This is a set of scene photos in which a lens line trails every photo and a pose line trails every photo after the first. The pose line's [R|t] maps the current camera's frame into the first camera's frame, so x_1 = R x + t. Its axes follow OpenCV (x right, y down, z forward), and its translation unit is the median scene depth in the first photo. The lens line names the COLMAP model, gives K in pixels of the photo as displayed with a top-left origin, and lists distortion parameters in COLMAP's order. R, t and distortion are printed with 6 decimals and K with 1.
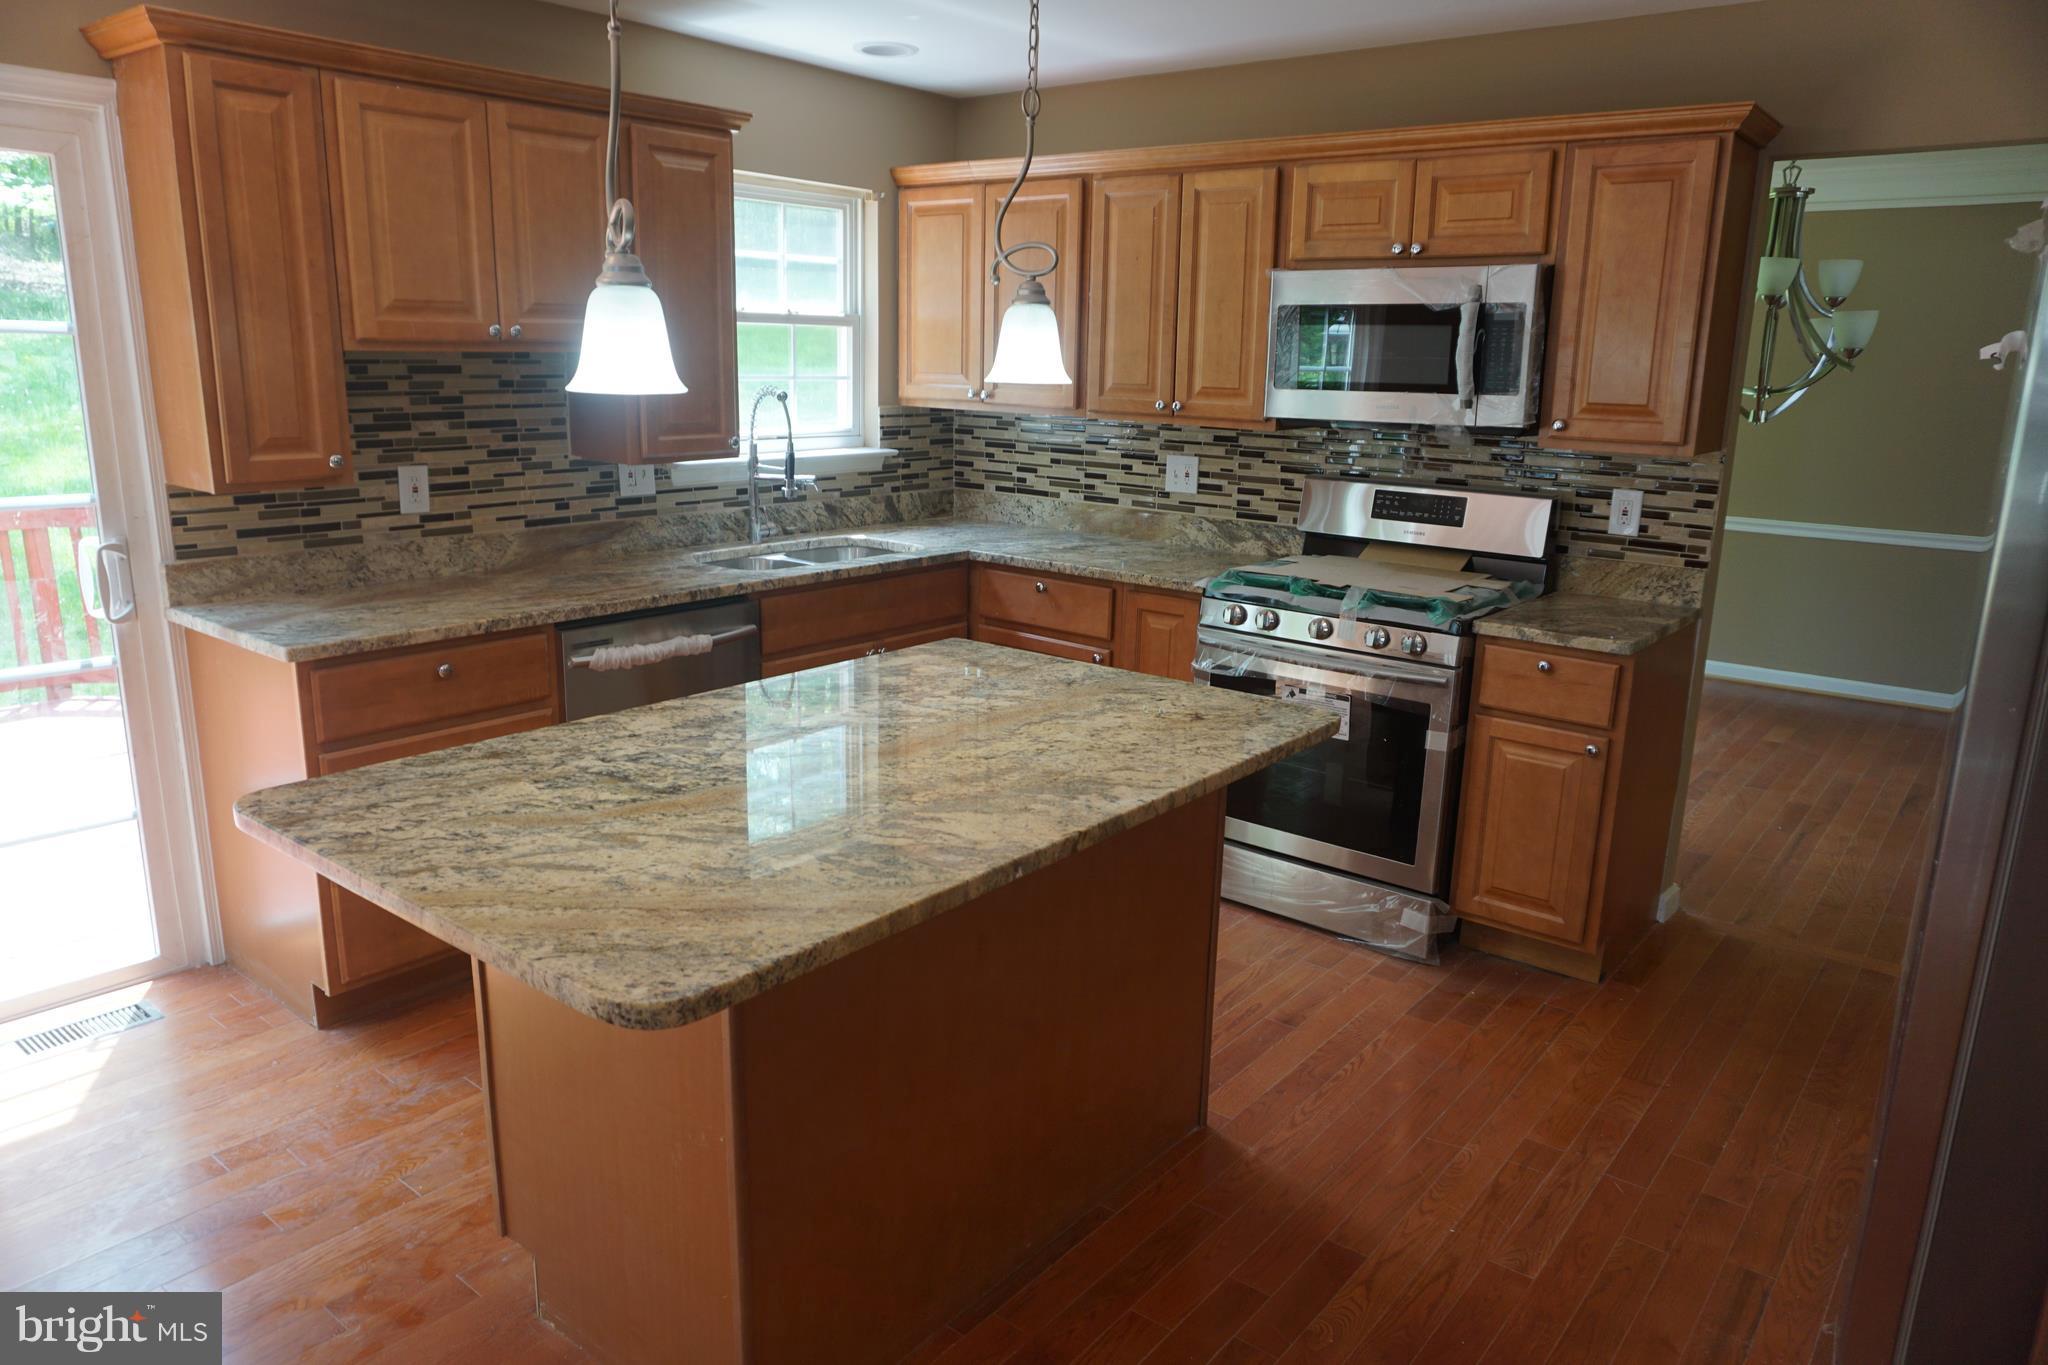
lens RADIAL K [[1367.2, 0, 1024.0], [0, 1367.2, 682.5], [0, 0, 1]] dist [-0.070817, 0.054892]
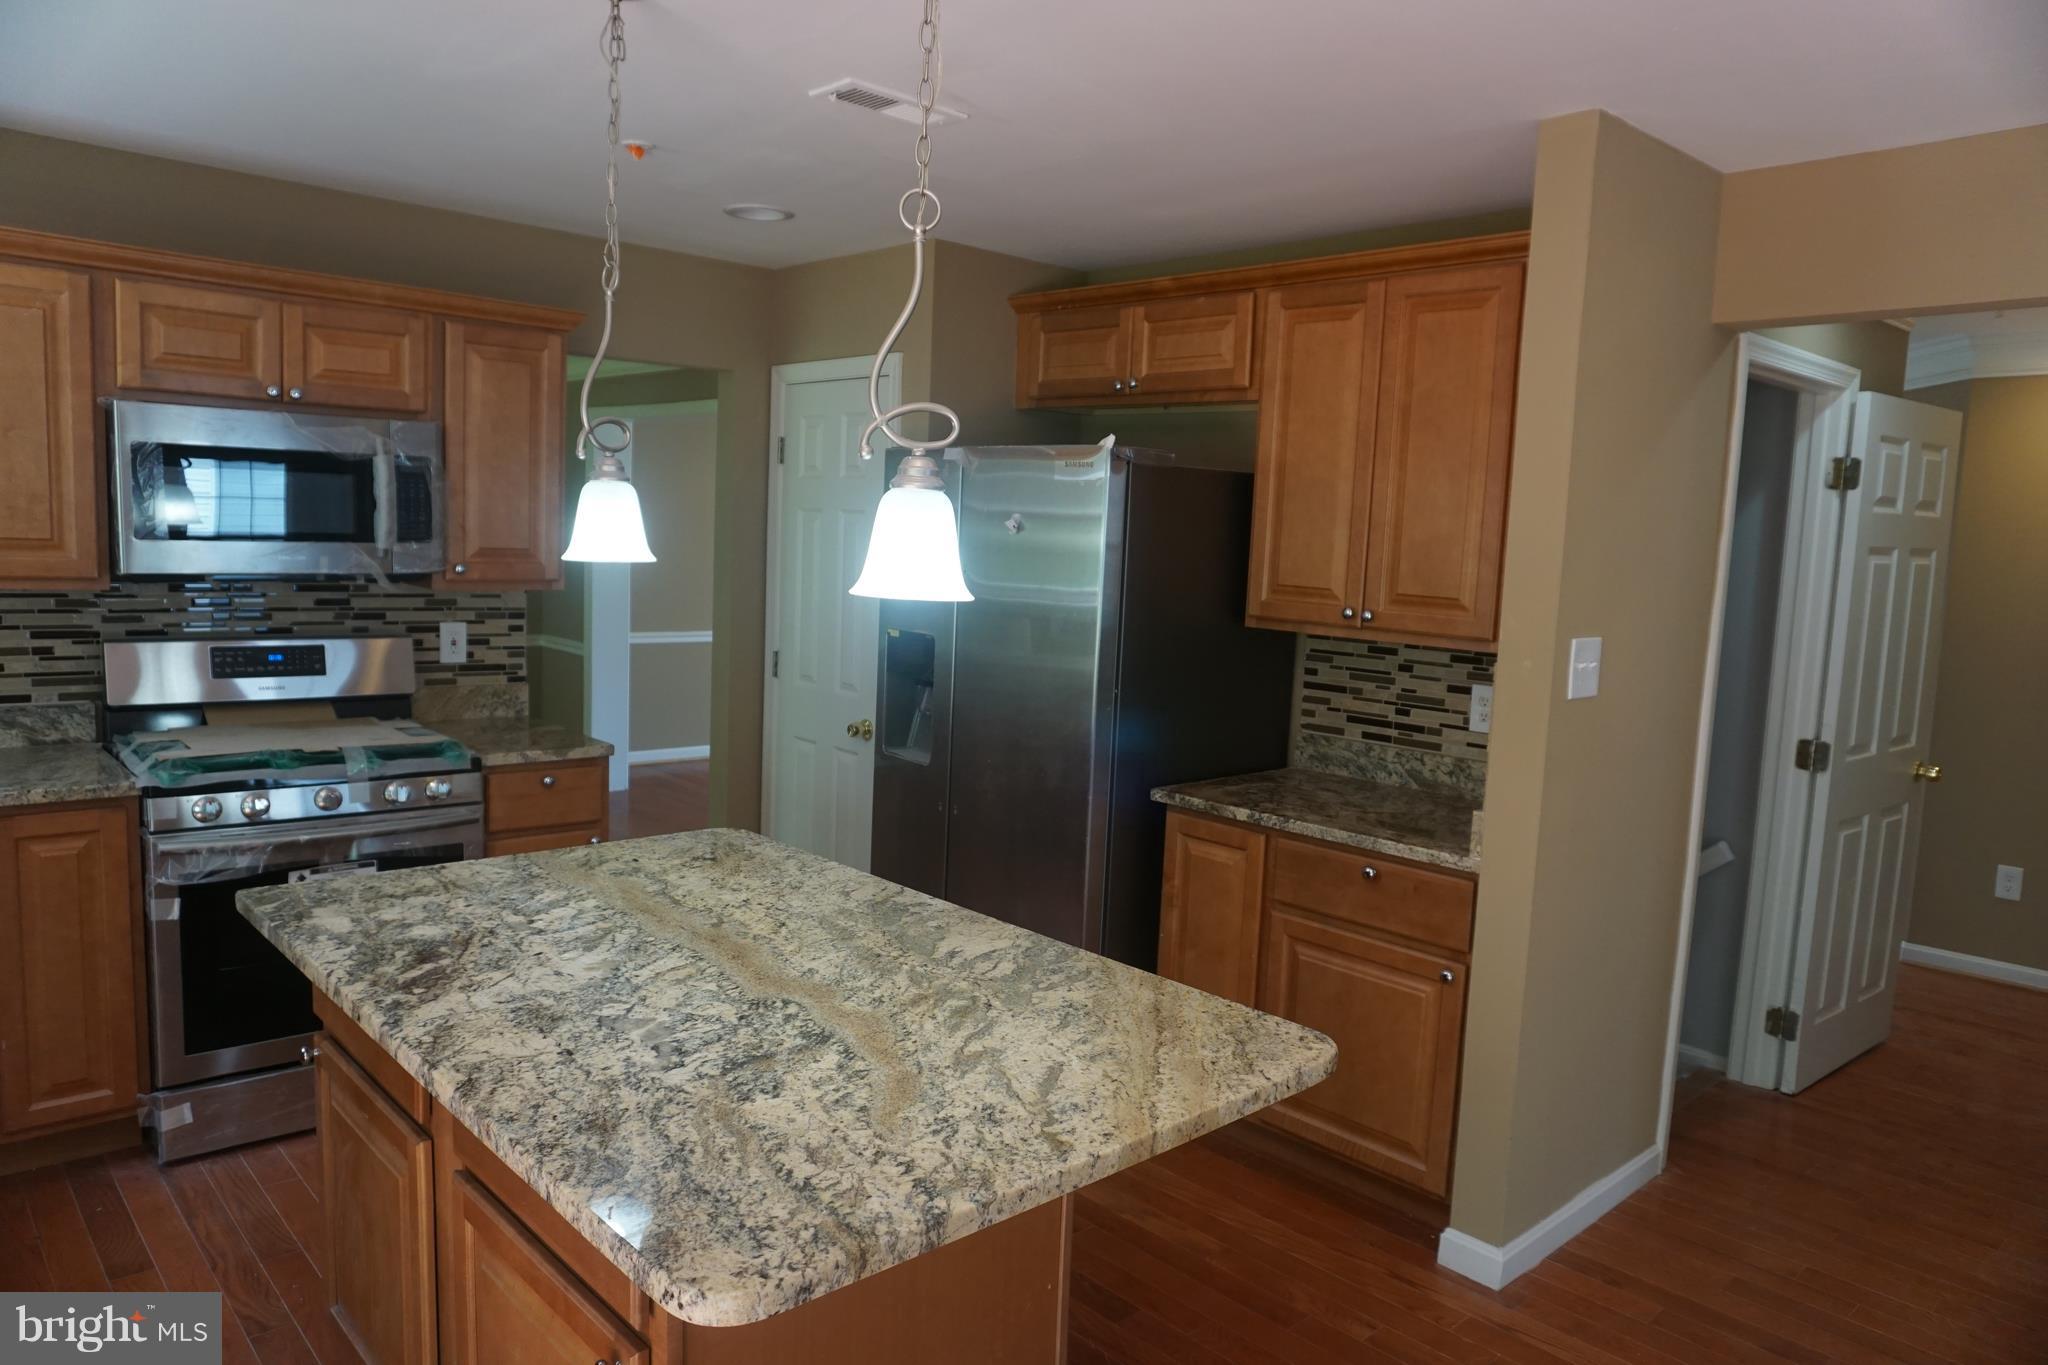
lens RADIAL K [[1336.9, 0, 1039.7], [0, 1336.9, 686.8], [0, 0, 1]] dist [-0.034367, 0.000073]
pose [[0.135587, -0.126717, 0.982629, -0.603574], [0.188772, 0.976923, 0.099933, -0.115170], [-0.972616, 0.171943, 0.156378, 0.388057]]
